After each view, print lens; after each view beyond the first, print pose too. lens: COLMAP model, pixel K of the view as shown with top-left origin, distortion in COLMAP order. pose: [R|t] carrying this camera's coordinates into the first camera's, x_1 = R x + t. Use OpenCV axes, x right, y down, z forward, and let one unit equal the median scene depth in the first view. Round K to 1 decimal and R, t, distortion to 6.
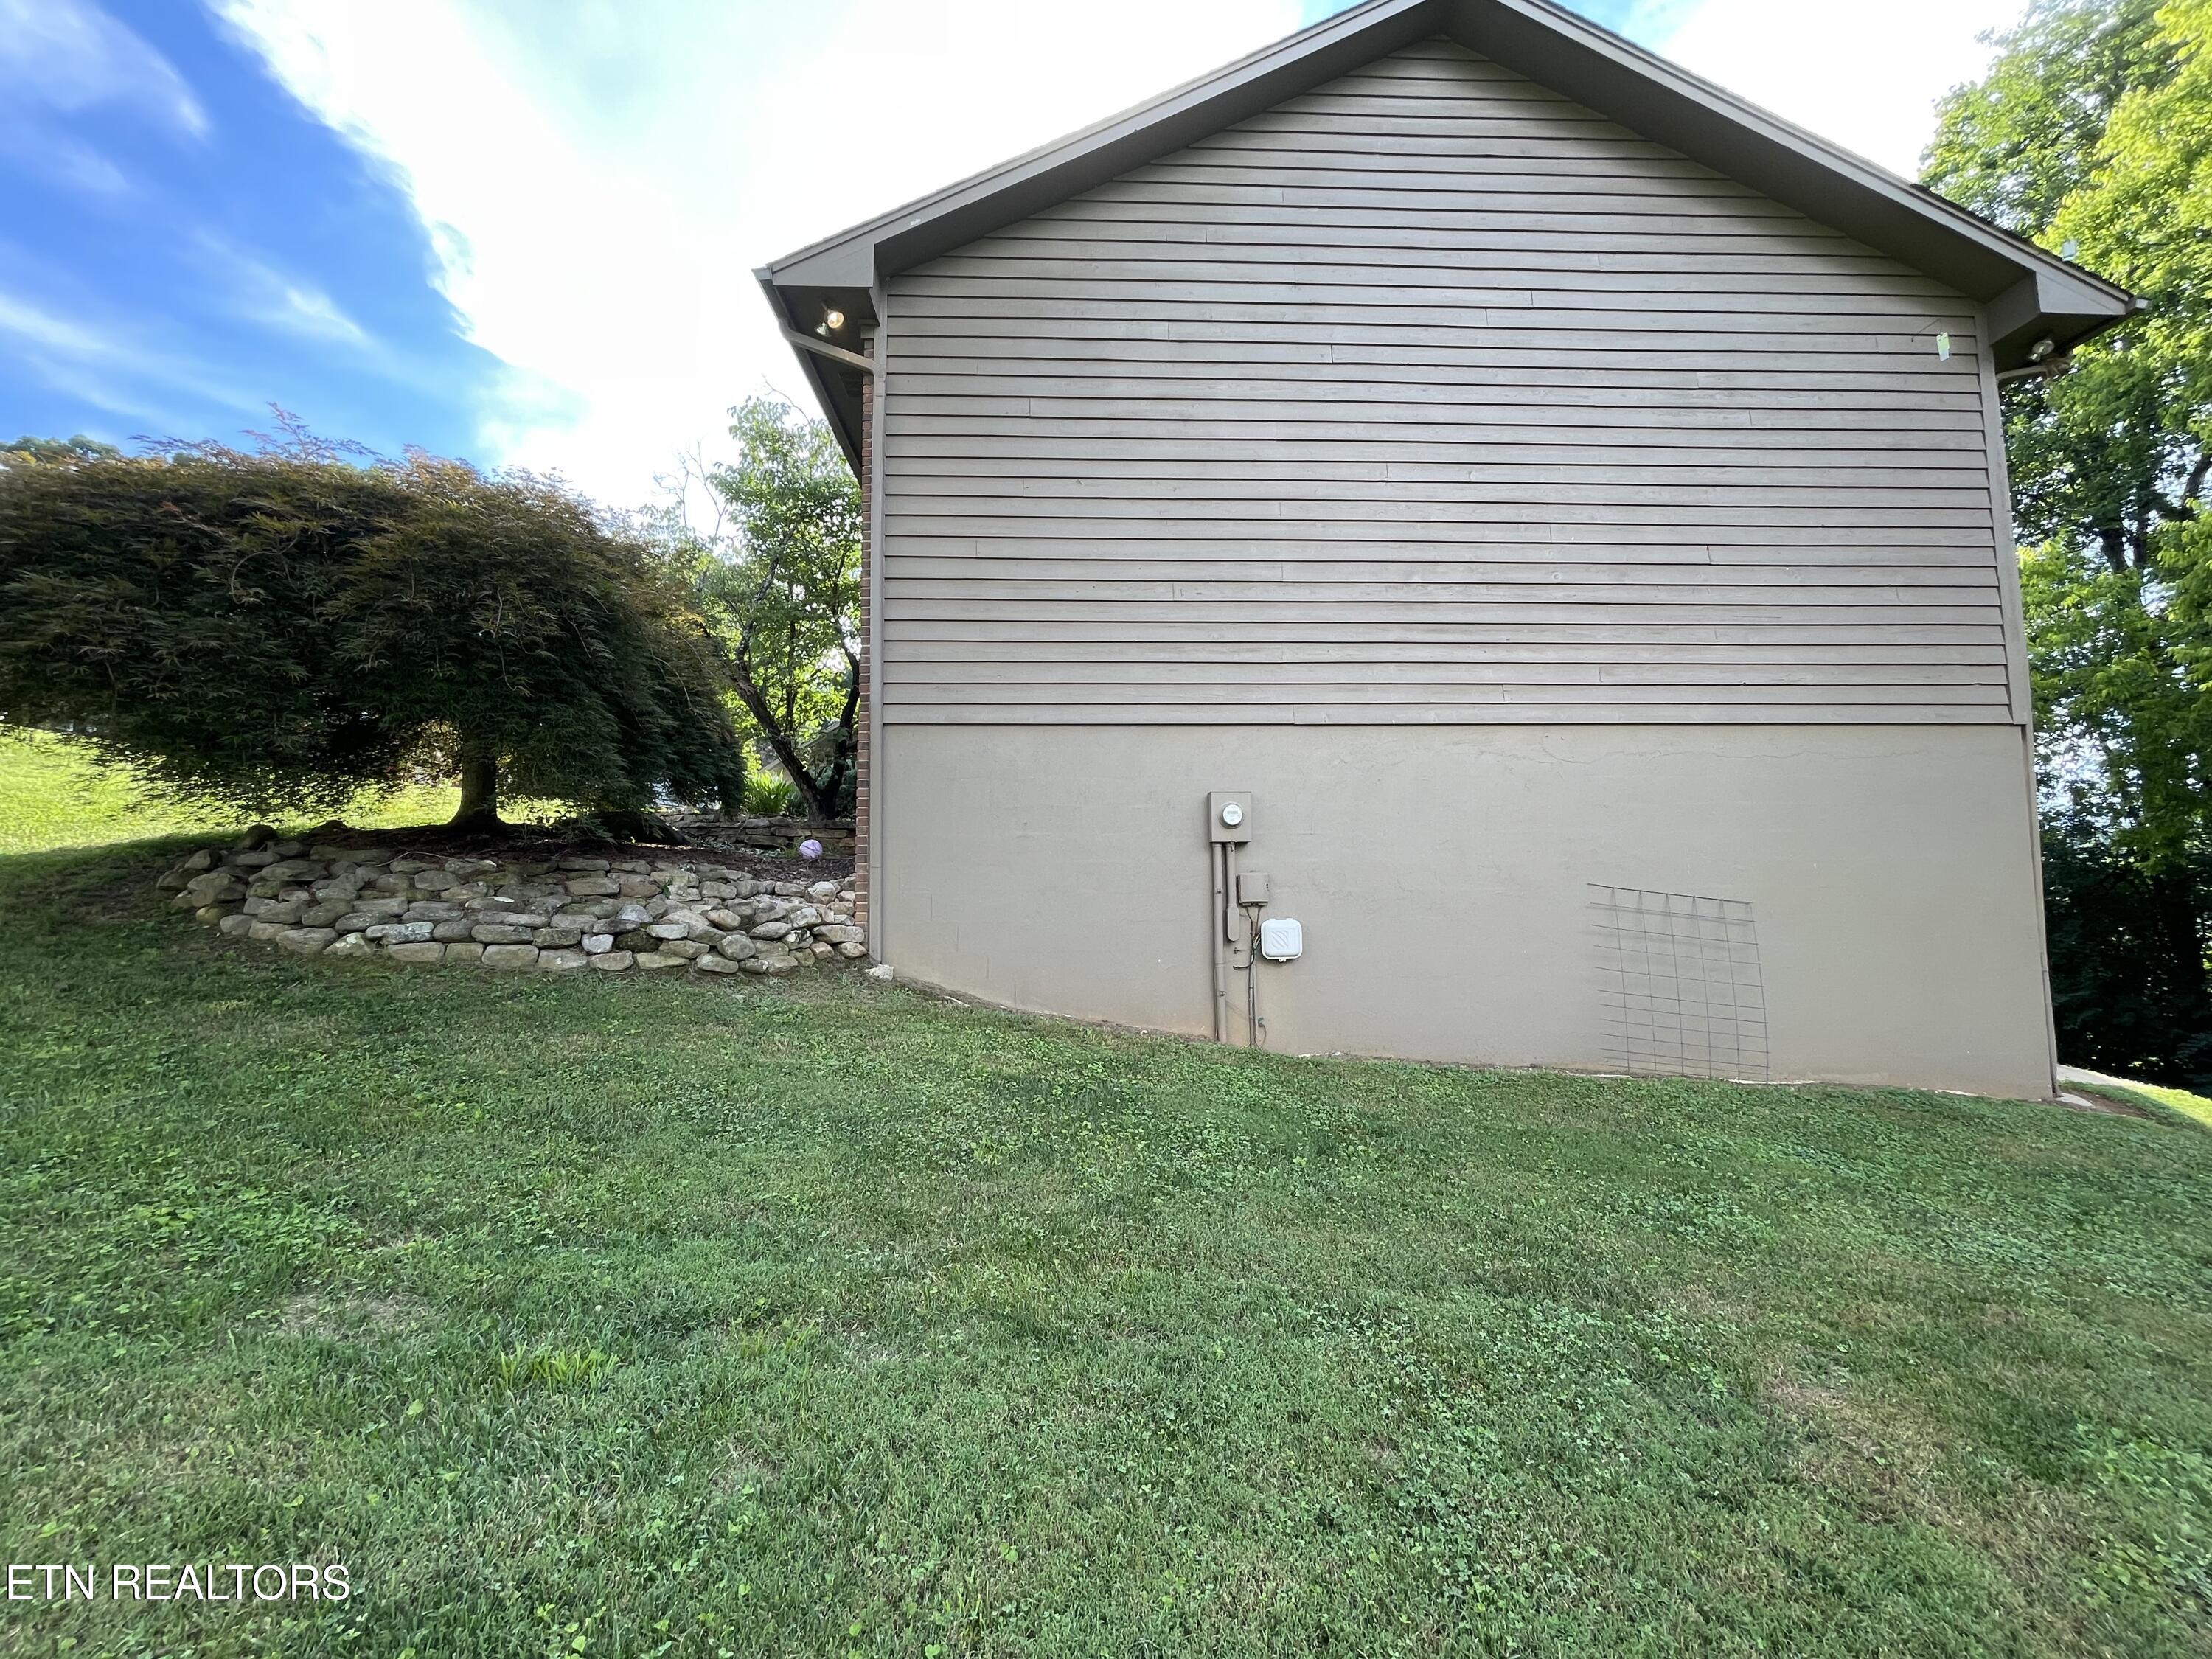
lens RADIAL K [[886.3, 0, 1113.6], [0, 886.3, 820.3], [0, 0, 1]] dist [0.001805, -0.000541]
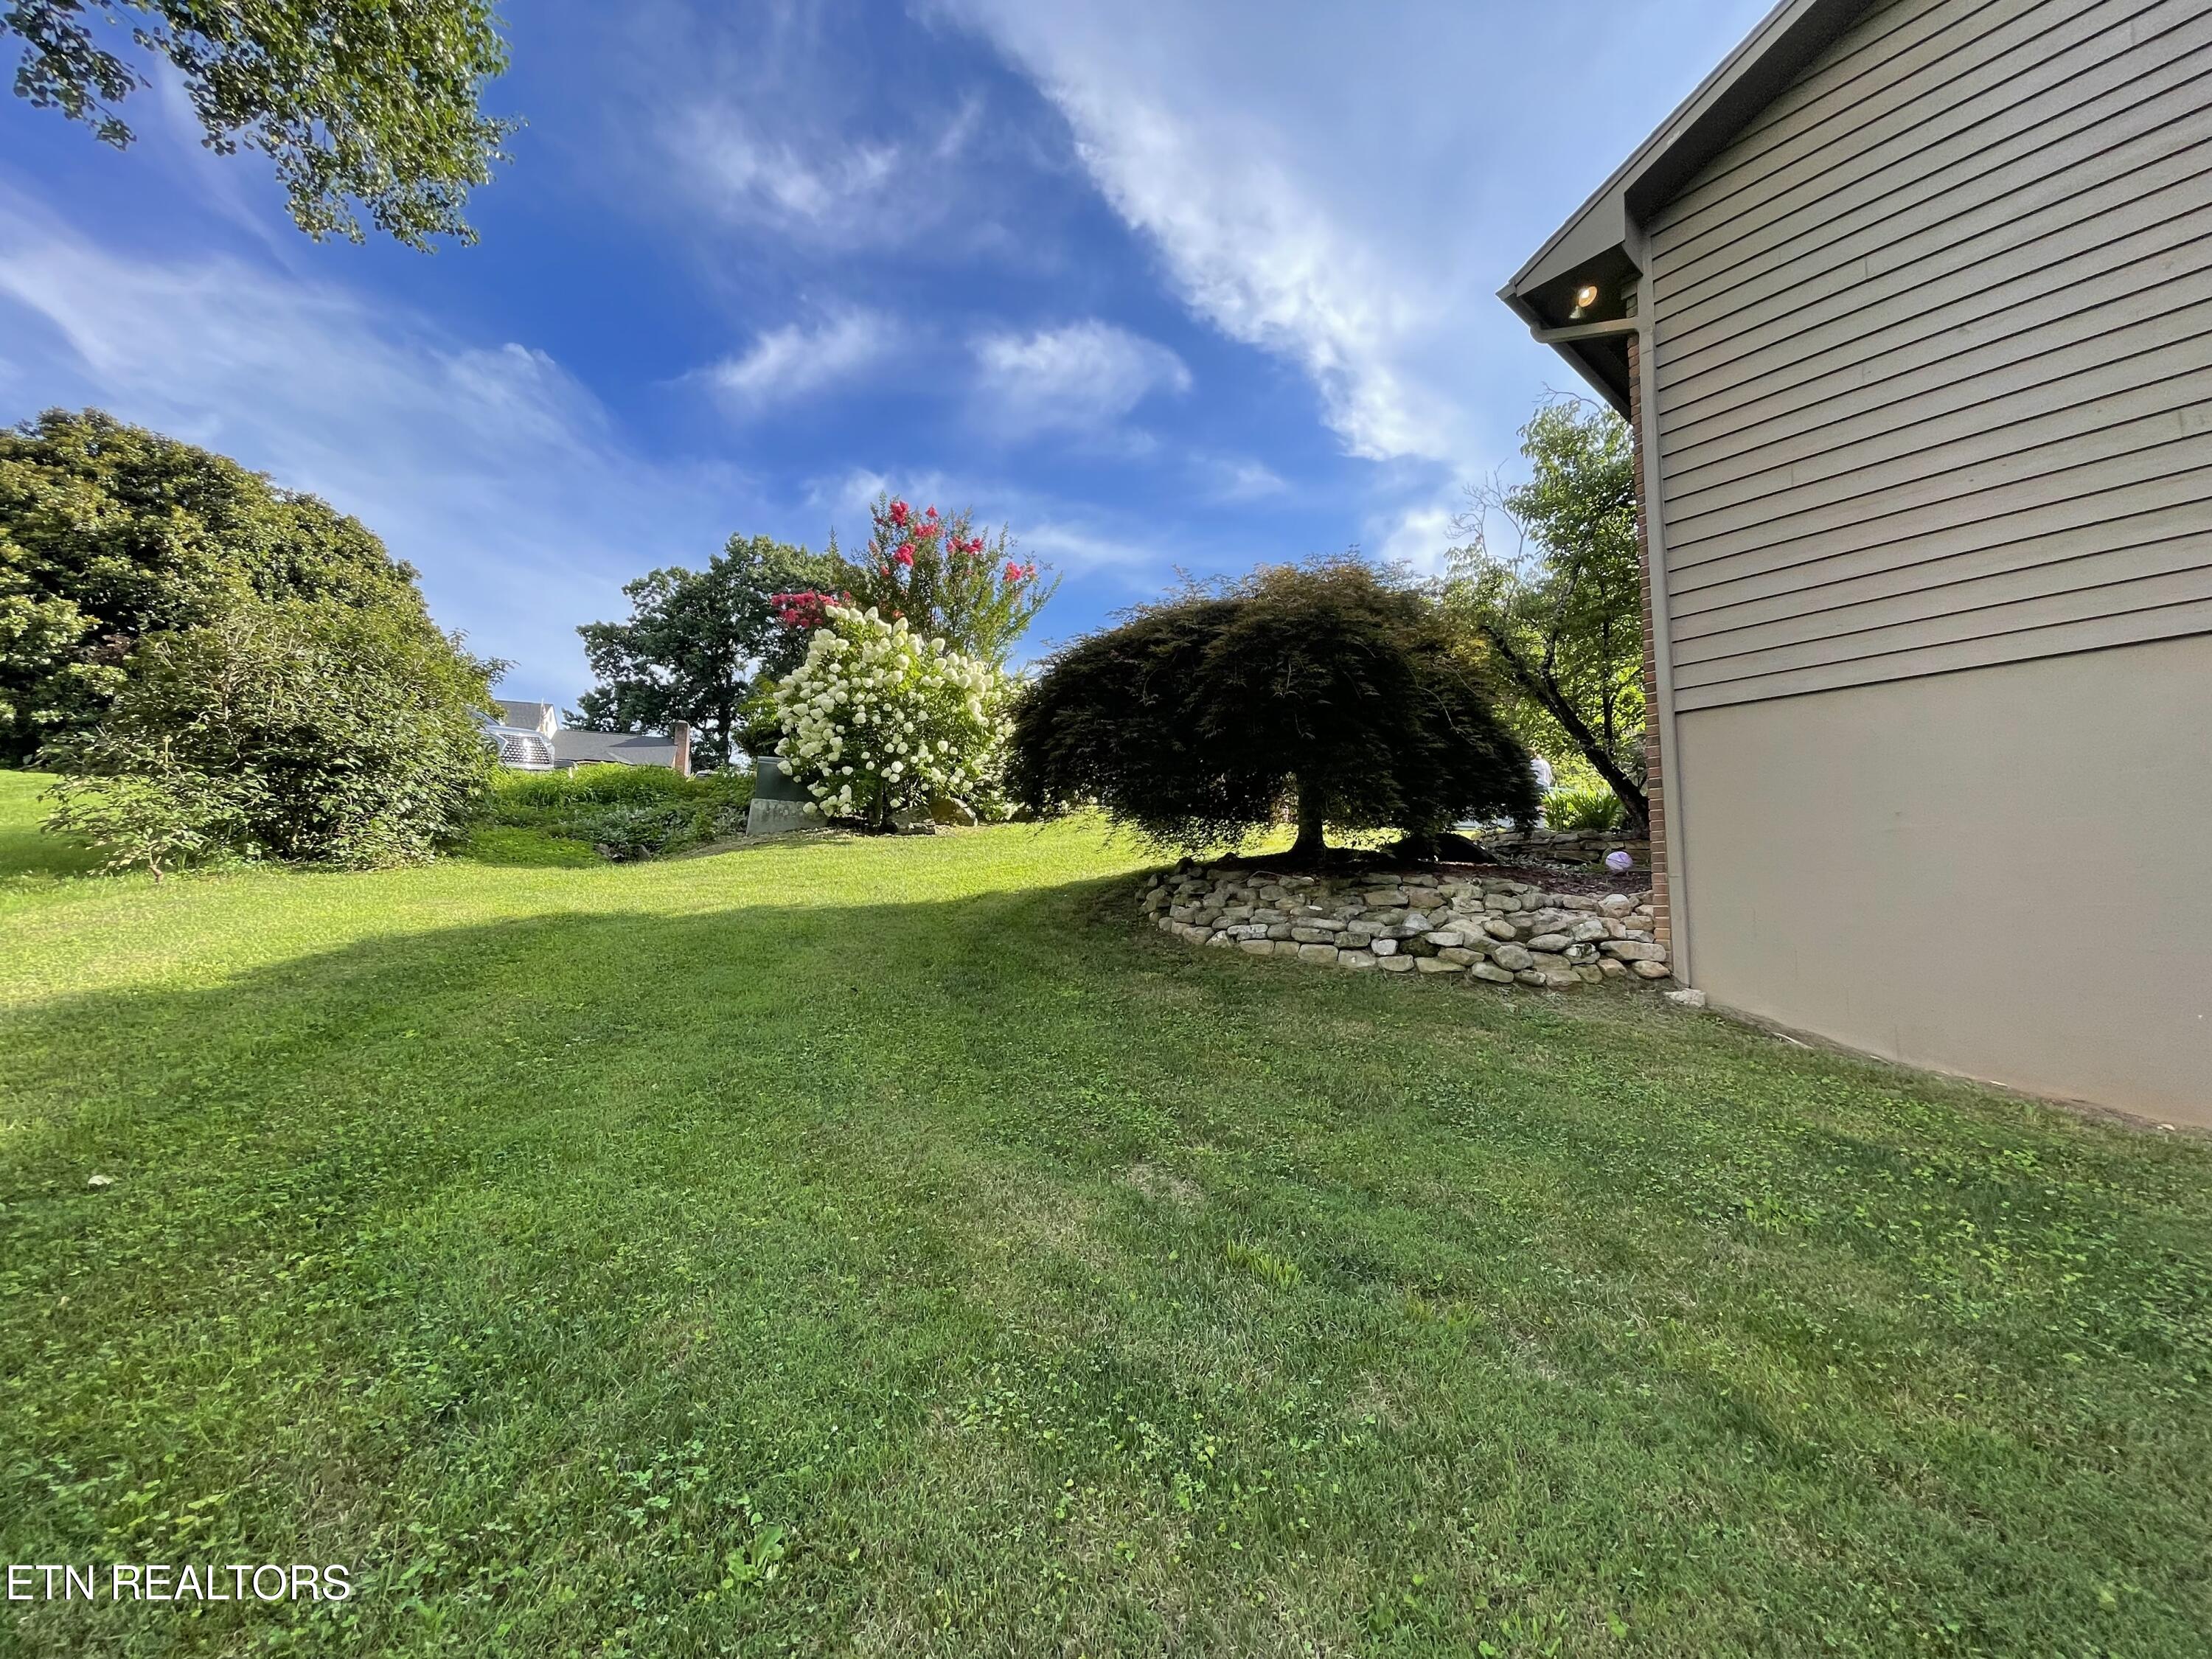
lens RADIAL K [[886.3, 0, 1113.6], [0, 886.3, 820.3], [0, 0, 1]] dist [0.001805, -0.000541]
pose [[0.618443, -0.074844, -0.782257, 0.104929], [0.053328, 0.997157, -0.053244, 0.019150], [0.784018, -0.008788, 0.620676, 0.025447]]
